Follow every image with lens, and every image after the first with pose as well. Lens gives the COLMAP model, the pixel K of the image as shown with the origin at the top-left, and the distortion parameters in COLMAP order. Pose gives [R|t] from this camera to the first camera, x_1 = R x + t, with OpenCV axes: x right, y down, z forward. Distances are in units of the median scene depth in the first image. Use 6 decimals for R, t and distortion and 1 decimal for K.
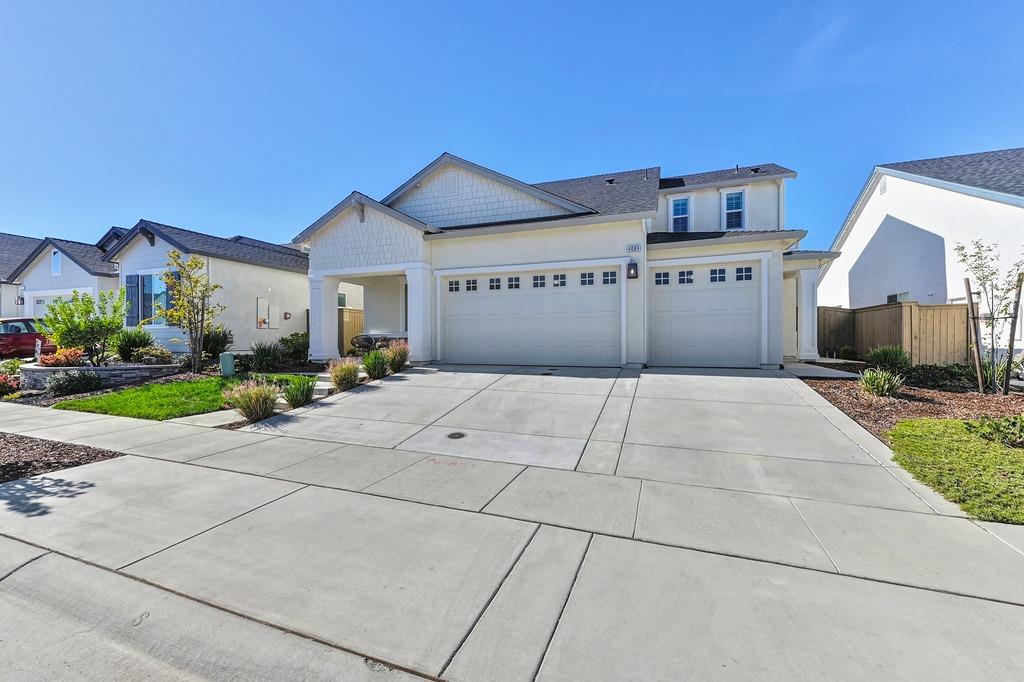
lens RADIAL K [[406.8, 0, 512.0], [0, 406.8, 341.0], [0, 0, 1]] dist [0.003508, -0.000300]
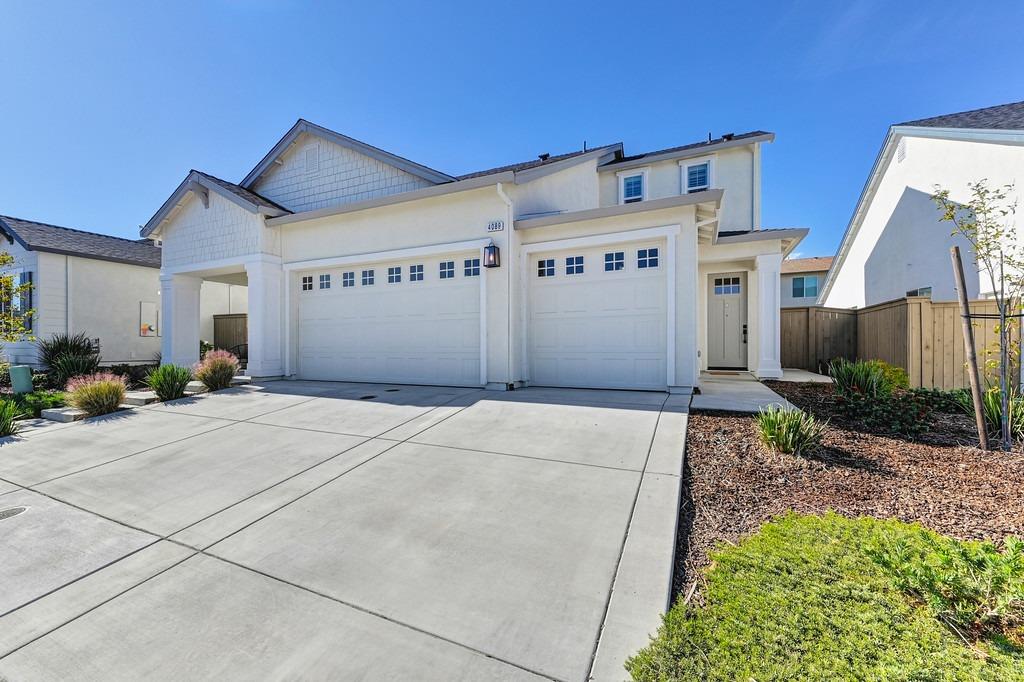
lens RADIAL K [[411.6, 0, 507.9], [0, 411.6, 346.3], [0, 0, 1]] dist [0.004153, 0.000118]
pose [[0.996606, -0.000019, -0.082319, 0.330759], [-0.000424, 0.999986, -0.005354, -0.006433], [0.082318, 0.005371, 0.996592, 0.228362]]
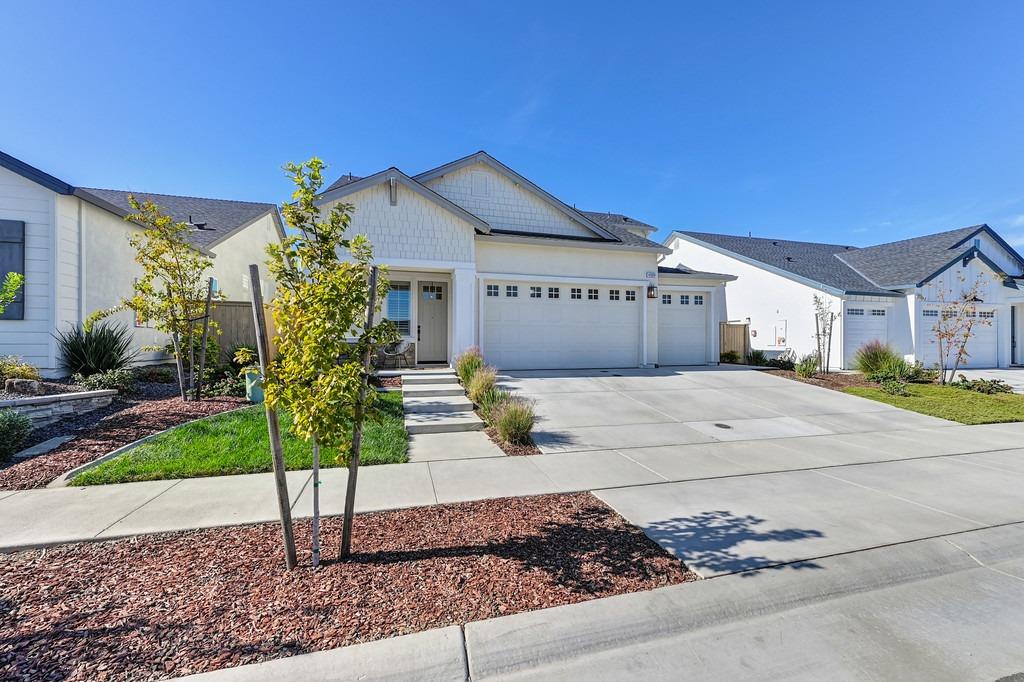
lens RADIAL K [[406.8, 0, 512.0], [0, 406.8, 341.0], [0, 0, 1]] dist [0.003508, -0.000300]
pose [[0.804954, 0.004742, 0.593318, -0.705763], [-0.001190, 0.999979, -0.006378, -0.008396], [-0.593336, 0.004428, 0.804943, 0.196240]]
